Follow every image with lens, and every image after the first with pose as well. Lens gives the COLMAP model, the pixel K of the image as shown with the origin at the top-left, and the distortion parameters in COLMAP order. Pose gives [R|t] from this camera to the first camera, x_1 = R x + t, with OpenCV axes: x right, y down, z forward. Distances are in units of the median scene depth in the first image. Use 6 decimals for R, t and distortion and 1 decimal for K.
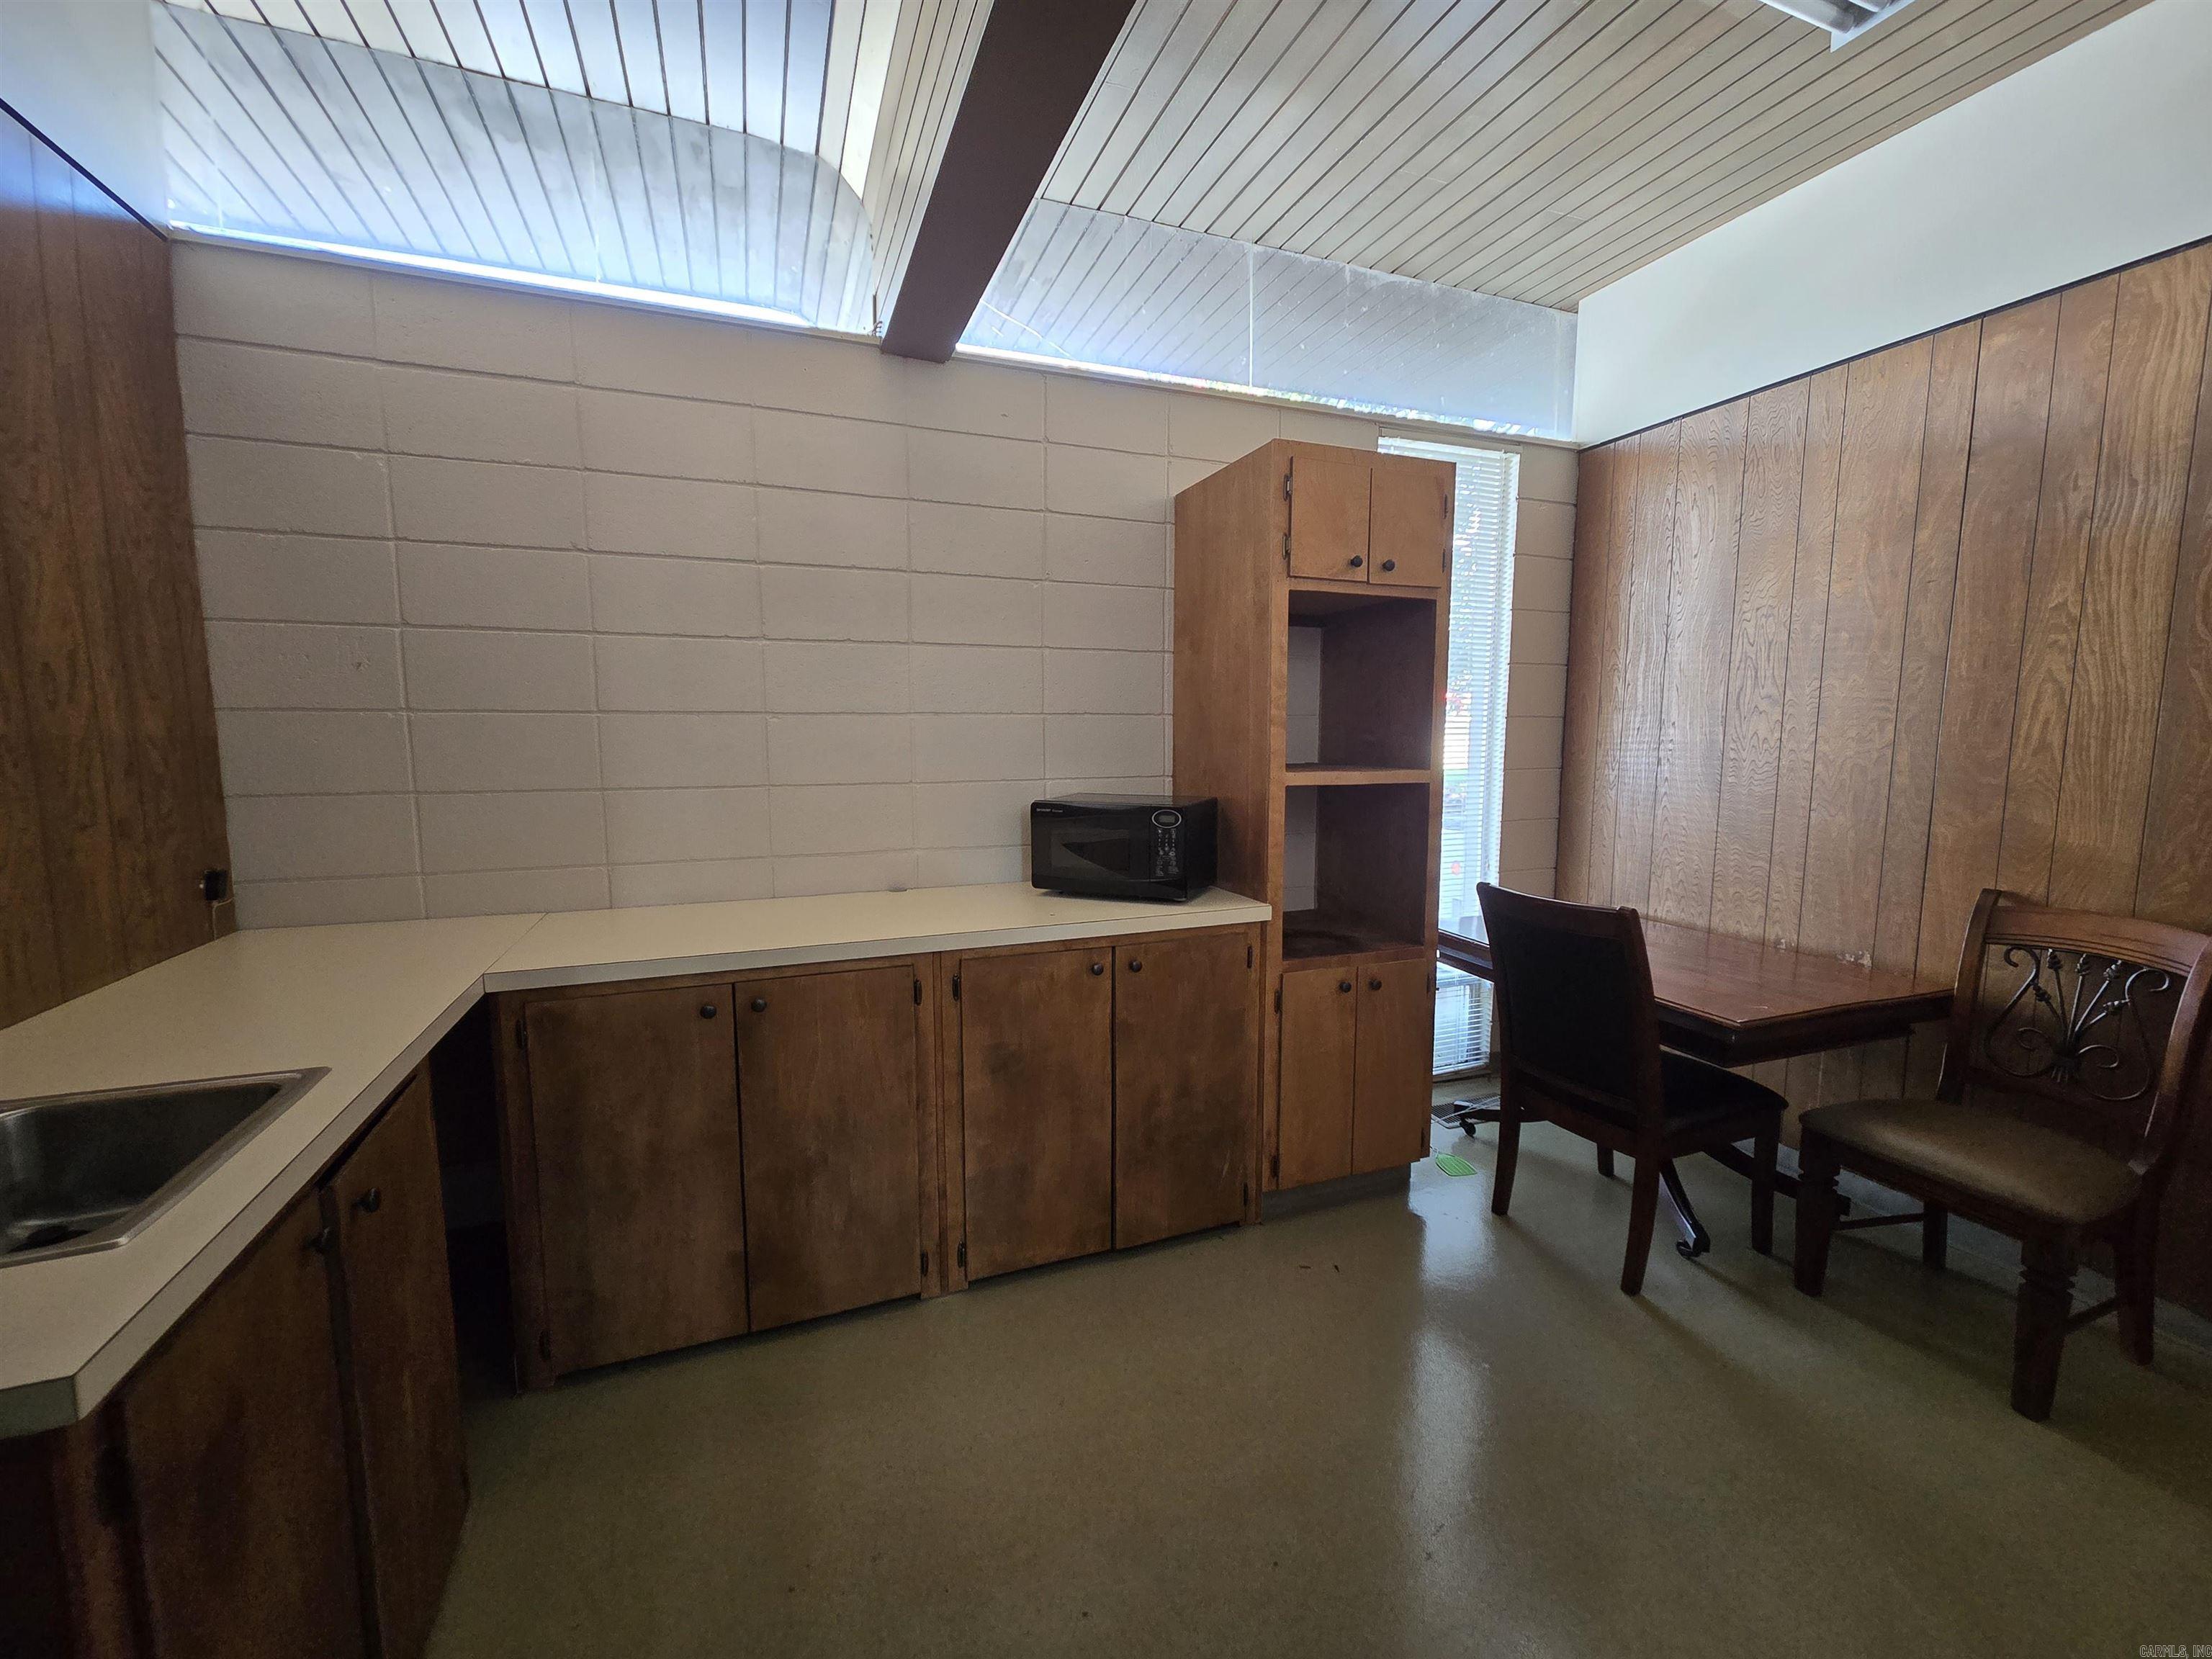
lens RADIAL K [[900.1, 0, 1104.5], [0, 900.1, 823.3], [0, 0, 1]] dist [0.006333, -0.000534]
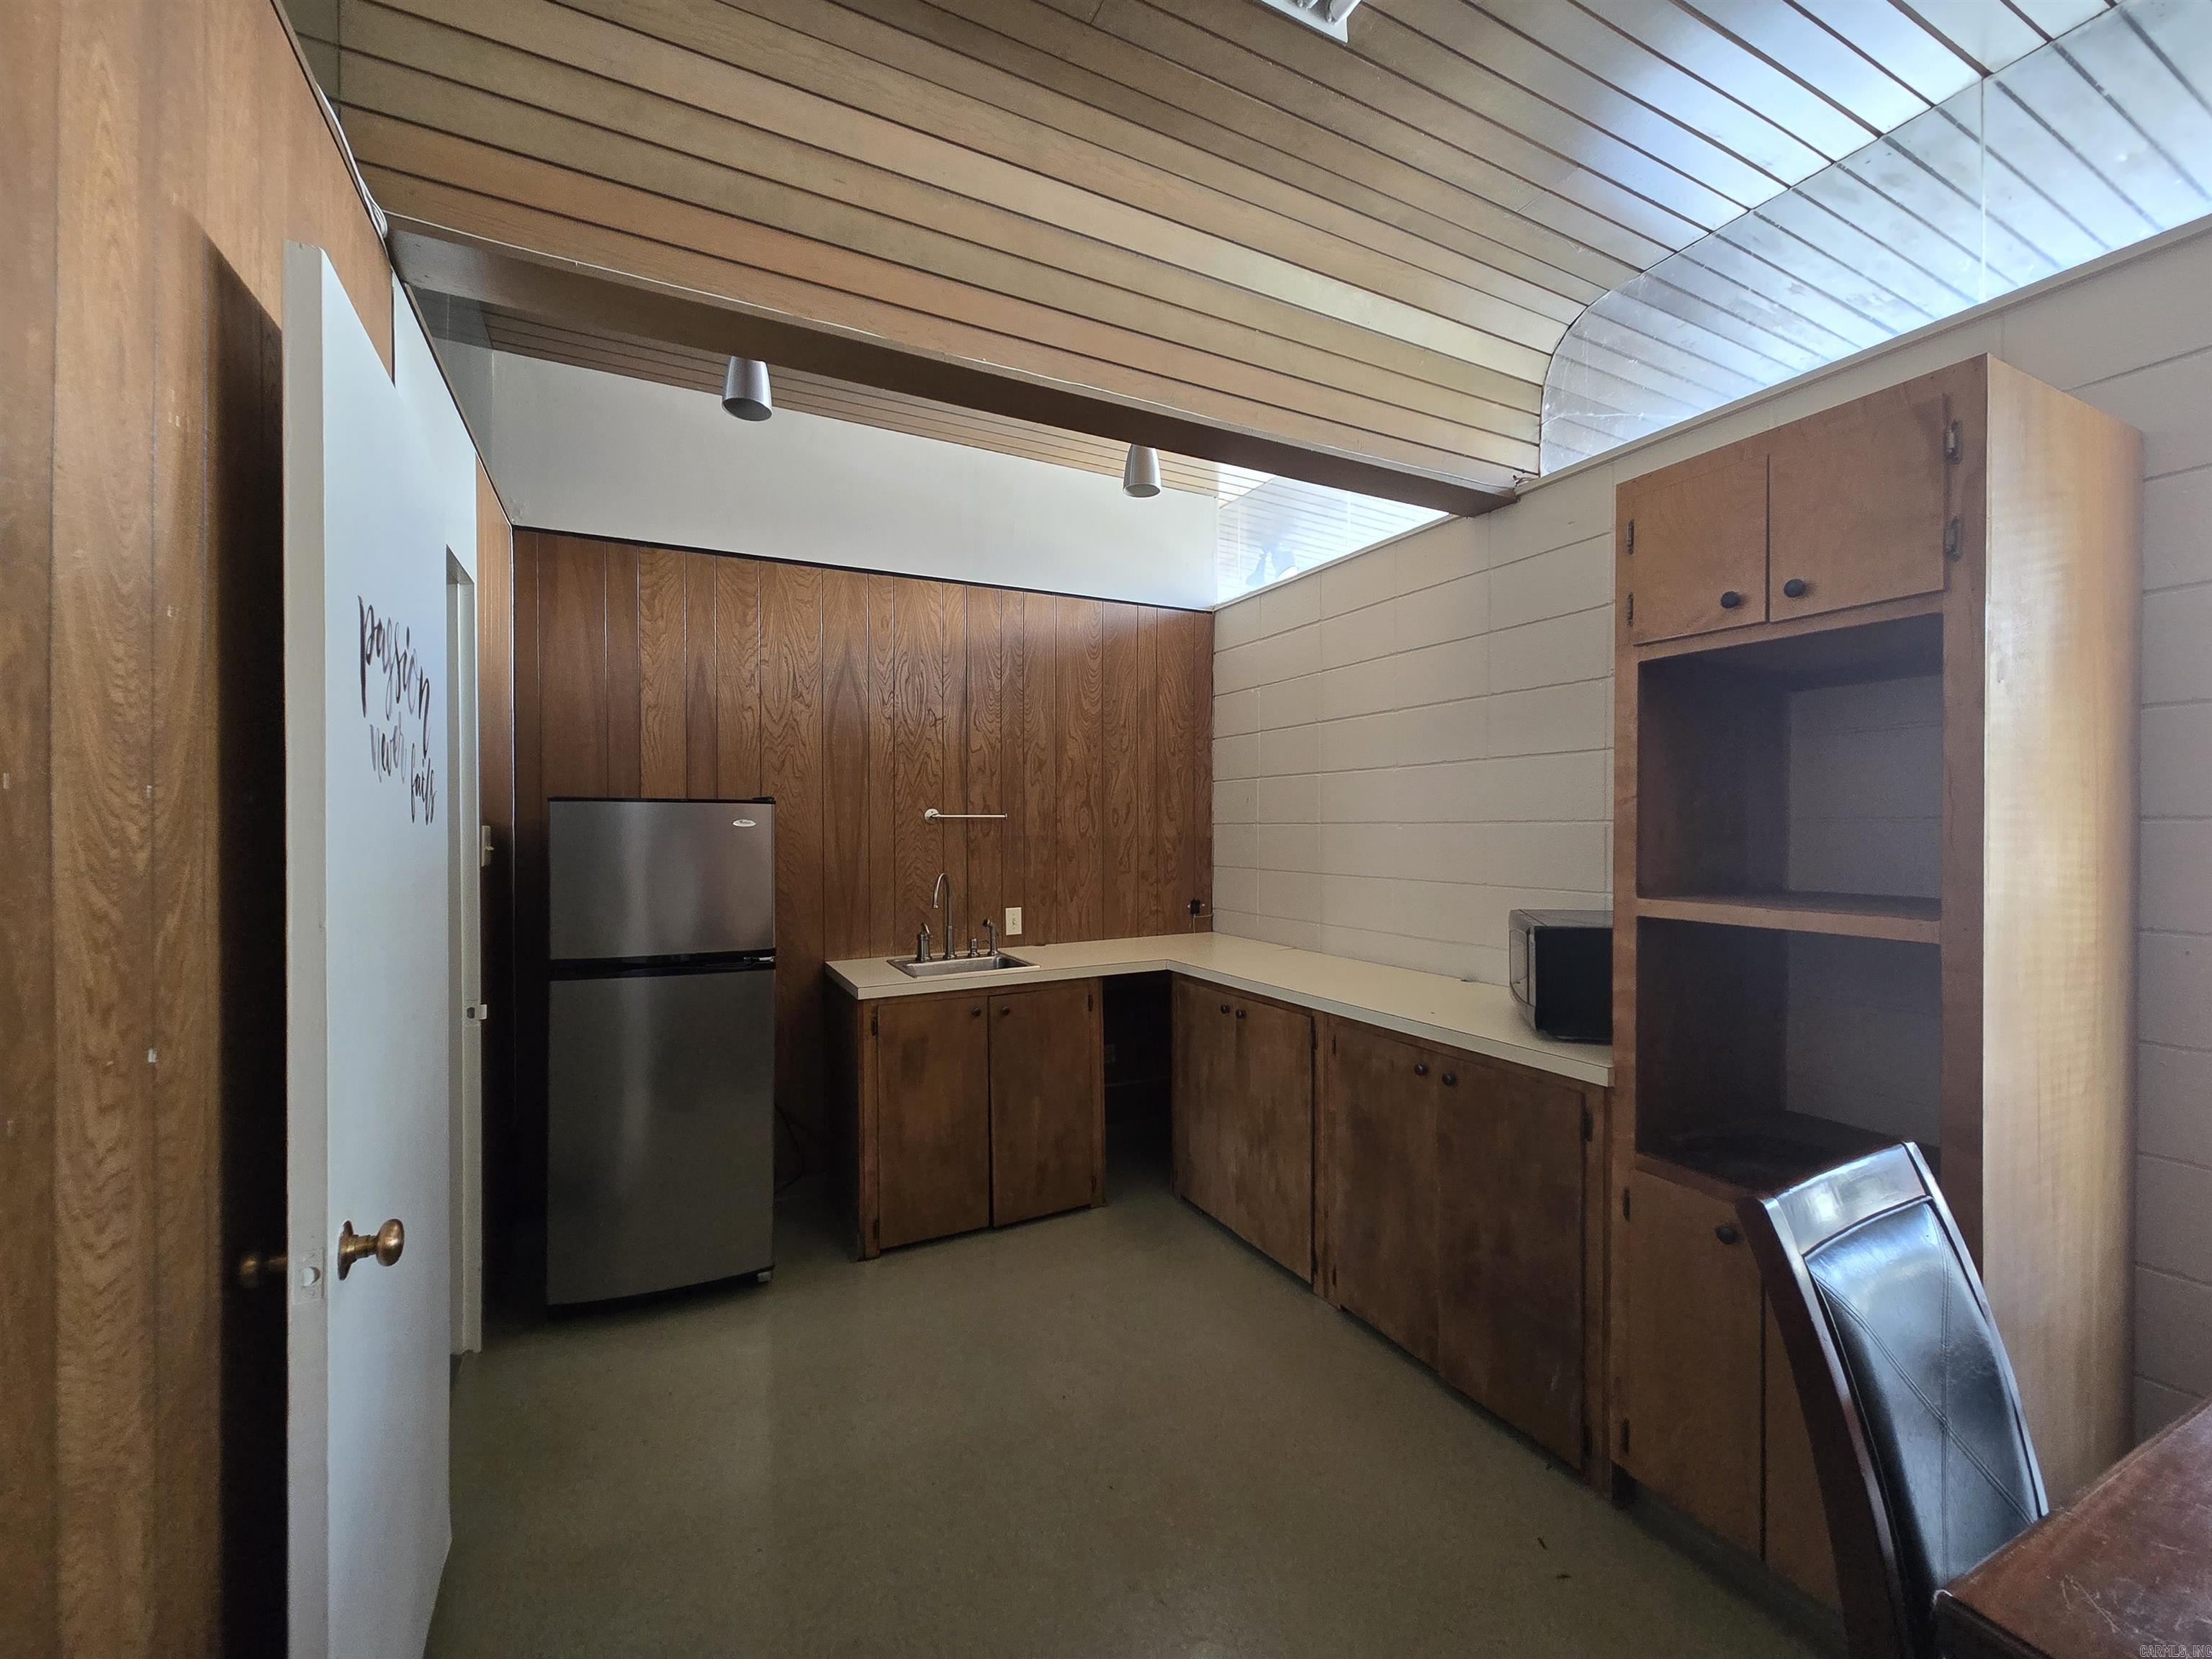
lens RADIAL K [[900.1, 0, 1100.3], [0, 900.1, 835.3], [0, 0, 1]] dist [0.006333, -0.000534]
pose [[0.096424, 0.008089, -0.995308, 1.015998], [-0.107016, 0.994255, -0.002287, -0.065558], [0.989571, 0.106734, 0.096735, 0.527144]]
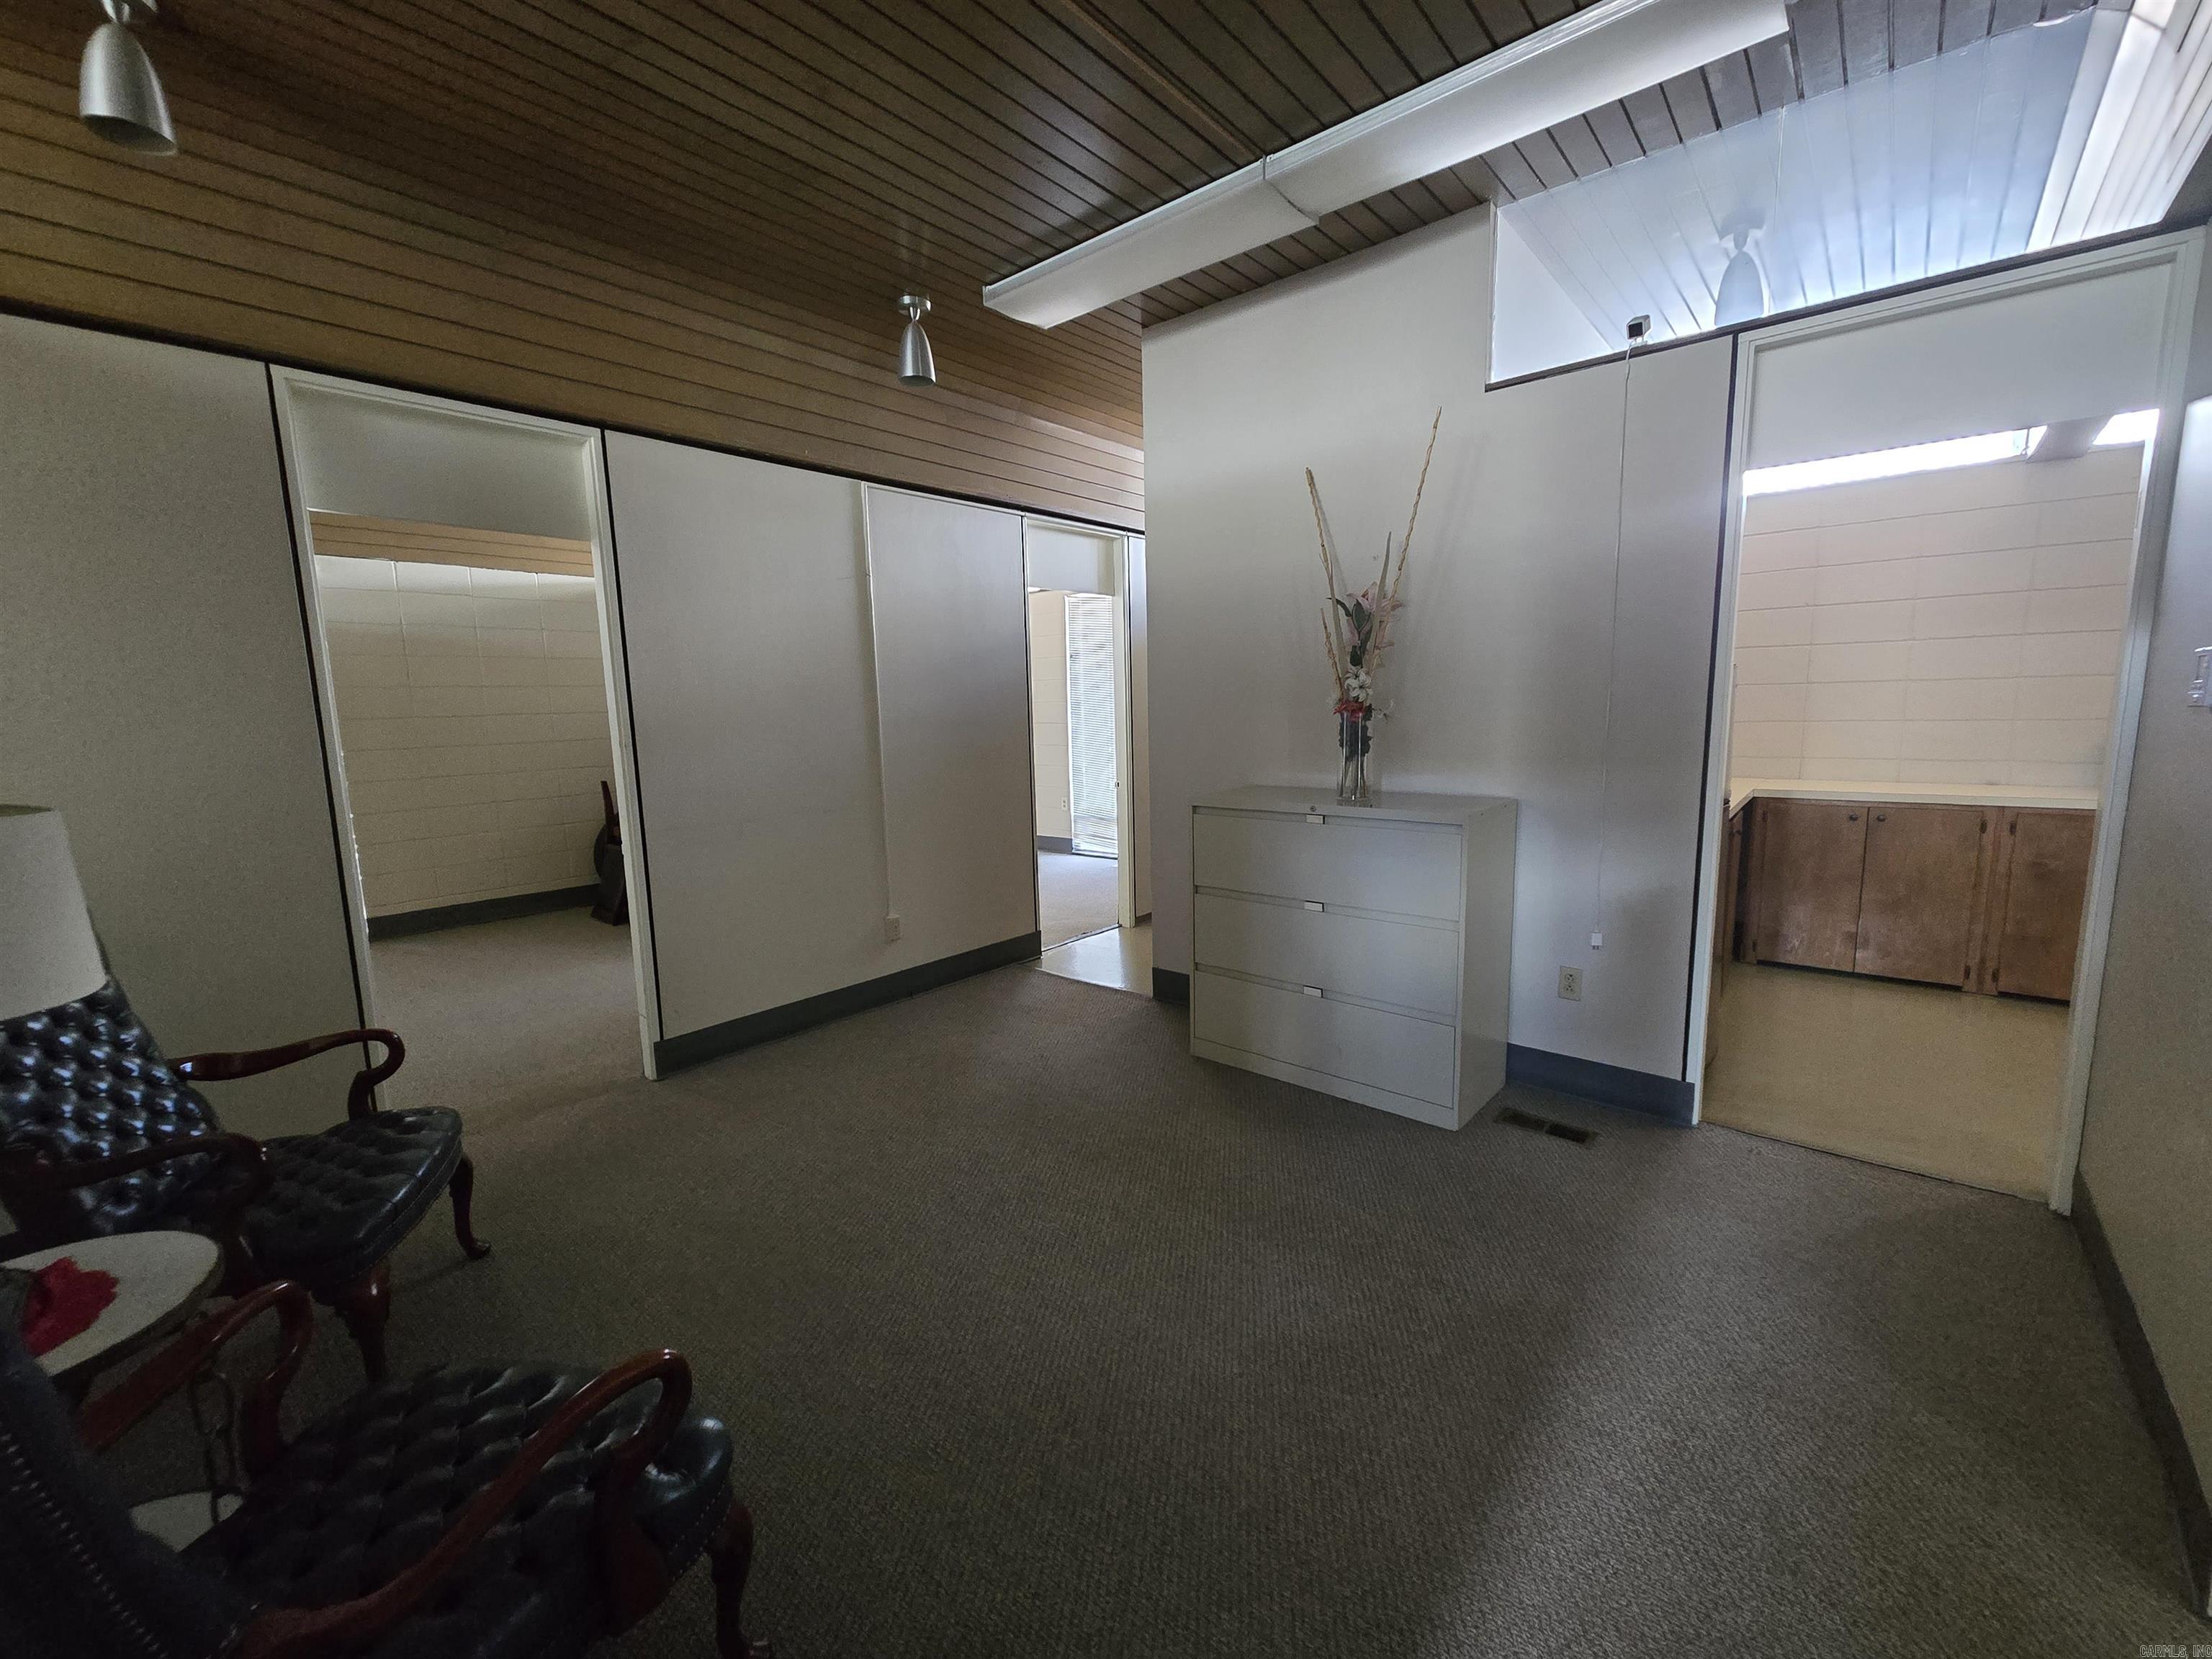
lens RADIAL K [[900.1, 0, 1119.2], [0, 900.1, 835.0], [0, 0, 1]] dist [0.006333, -0.000534]
pose [[0.476080, 0.116779, -0.871614, 0.579949], [-0.070893, 0.993014, 0.094322, 0.151098], [0.876540, 0.016887, 0.481033, -1.492646]]
